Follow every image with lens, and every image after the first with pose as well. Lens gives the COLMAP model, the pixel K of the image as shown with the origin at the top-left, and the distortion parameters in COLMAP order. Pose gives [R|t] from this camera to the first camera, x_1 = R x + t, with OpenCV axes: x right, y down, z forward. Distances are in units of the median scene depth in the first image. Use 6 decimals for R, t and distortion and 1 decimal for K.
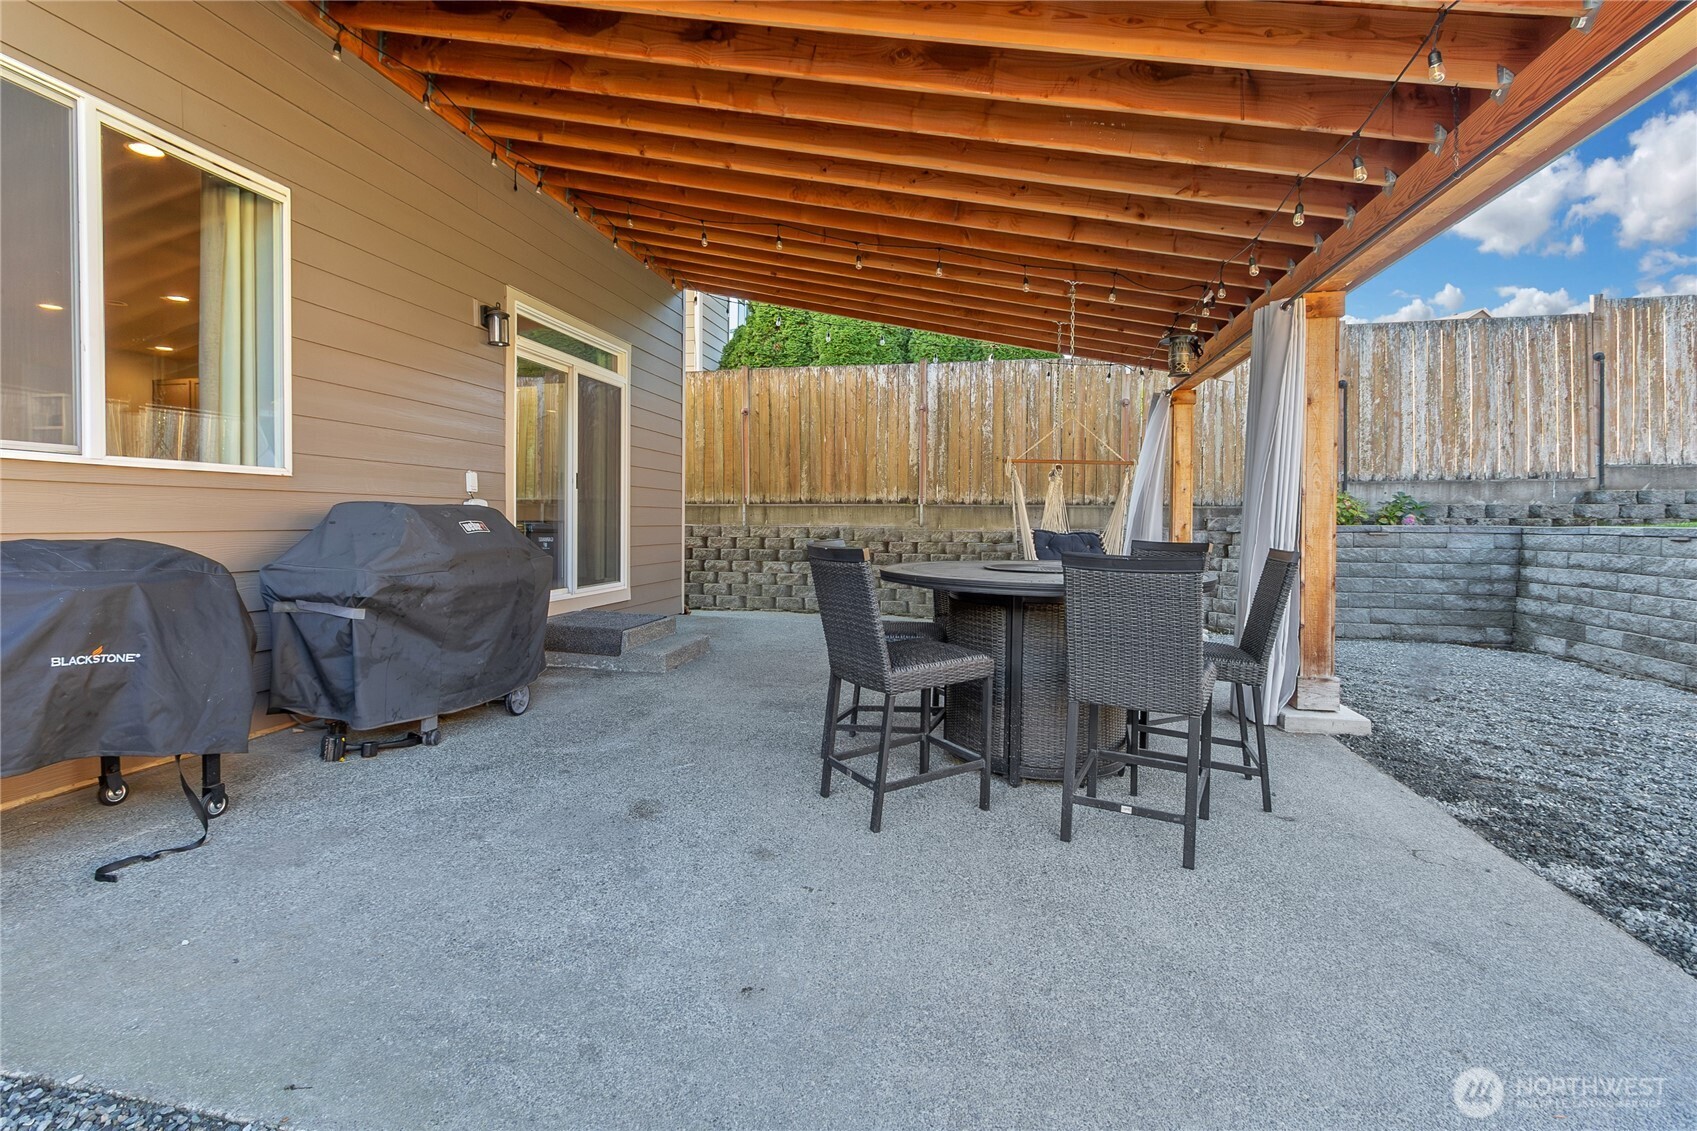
lens RADIAL K [[794.3, 0, 855.5], [0, 794.3, 521.4], [0, 0, 1]] dist [0.000030, 0.000164]
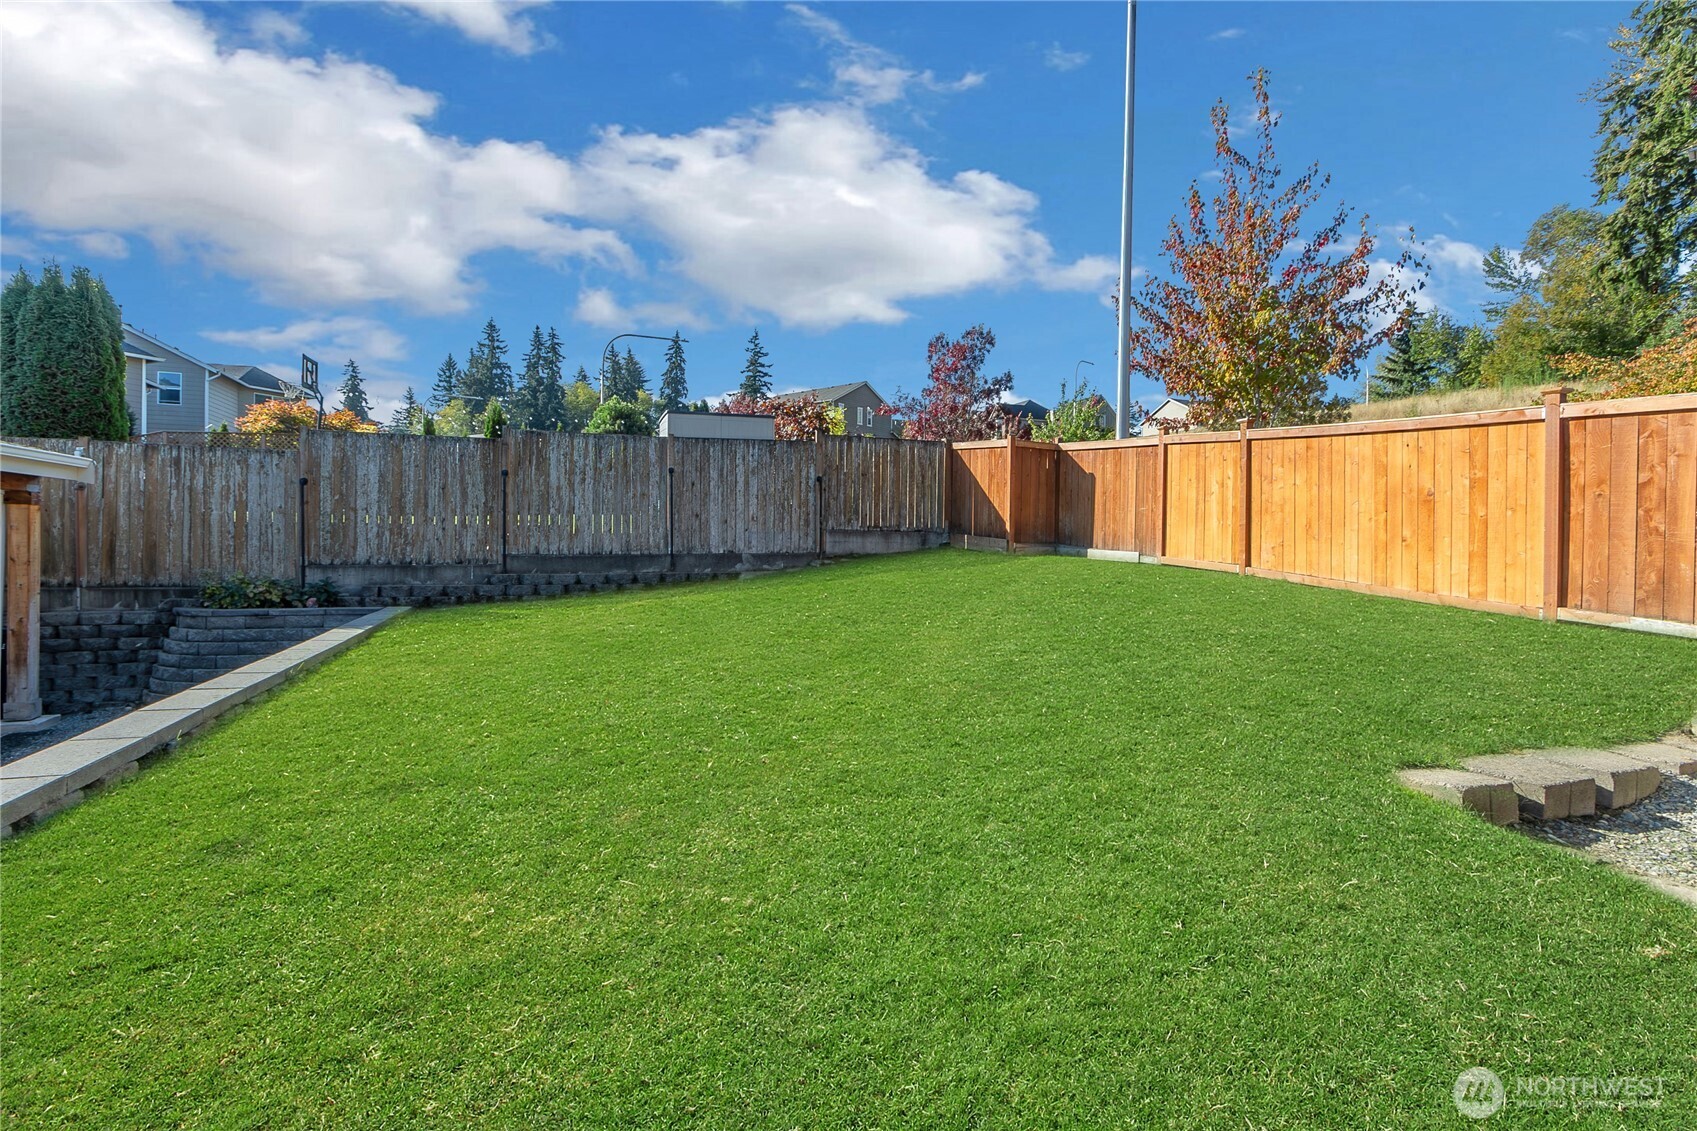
lens RADIAL K [[794.3, 0, 845.1], [0, 794.3, 550.7], [0, 0, 1]] dist [0.000030, 0.000164]
pose [[0.843222, -0.000827, 0.537566, 0.677302], [-0.004550, 0.999952, 0.008676, -0.087852], [-0.537547, -0.009762, 0.843177, -0.418511]]
